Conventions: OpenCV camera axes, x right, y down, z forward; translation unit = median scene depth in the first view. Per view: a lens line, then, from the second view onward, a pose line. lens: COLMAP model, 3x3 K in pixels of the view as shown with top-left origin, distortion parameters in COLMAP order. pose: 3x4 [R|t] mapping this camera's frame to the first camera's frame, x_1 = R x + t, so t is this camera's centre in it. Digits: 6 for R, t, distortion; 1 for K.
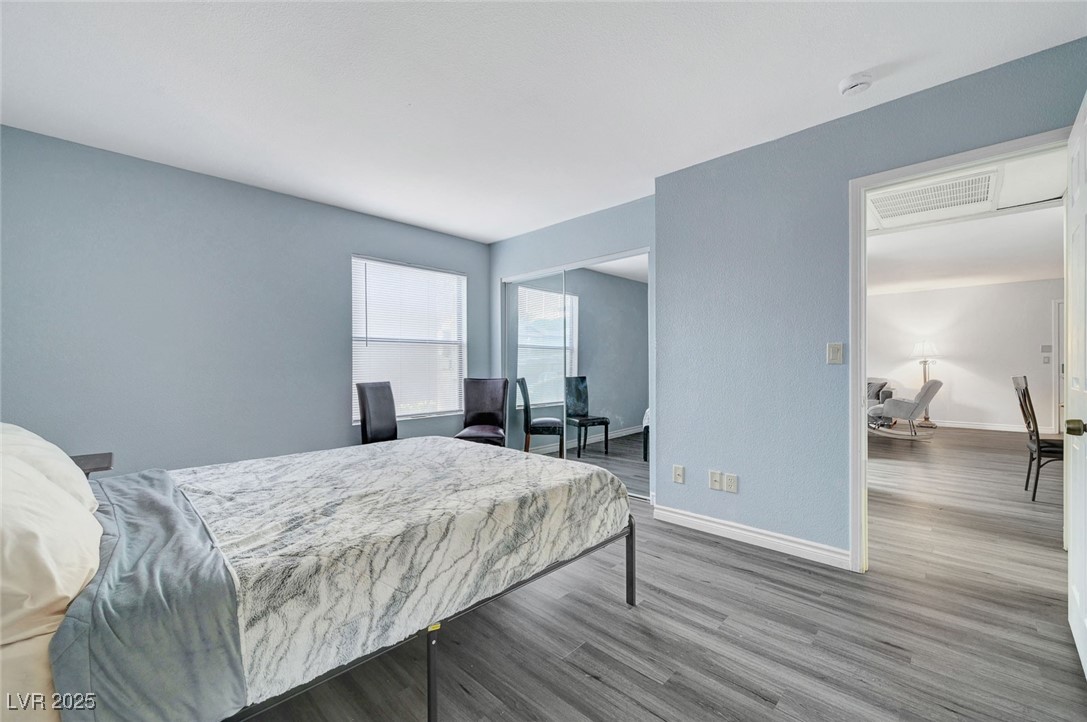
lens RADIAL K [[425.8, 0, 546.6], [0, 425.8, 365.7], [0, 0, 1]] dist [0.000320, -0.000148]
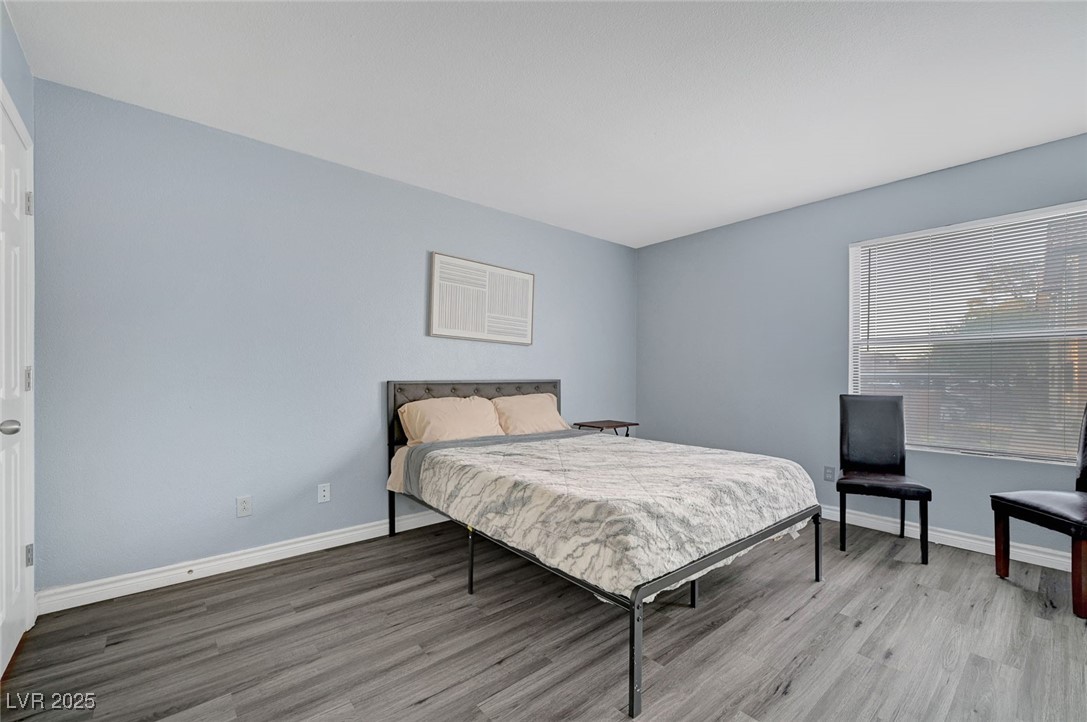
lens RADIAL K [[425.8, 0, 546.6], [0, 425.8, 365.7], [0, 0, 1]] dist [0.000320, -0.000148]
pose [[-0.043085, -0.014831, -0.998961, 1.214327], [-0.003821, 0.999885, -0.014680, -0.009542], [0.999064, 0.003185, -0.043137, 1.168358]]
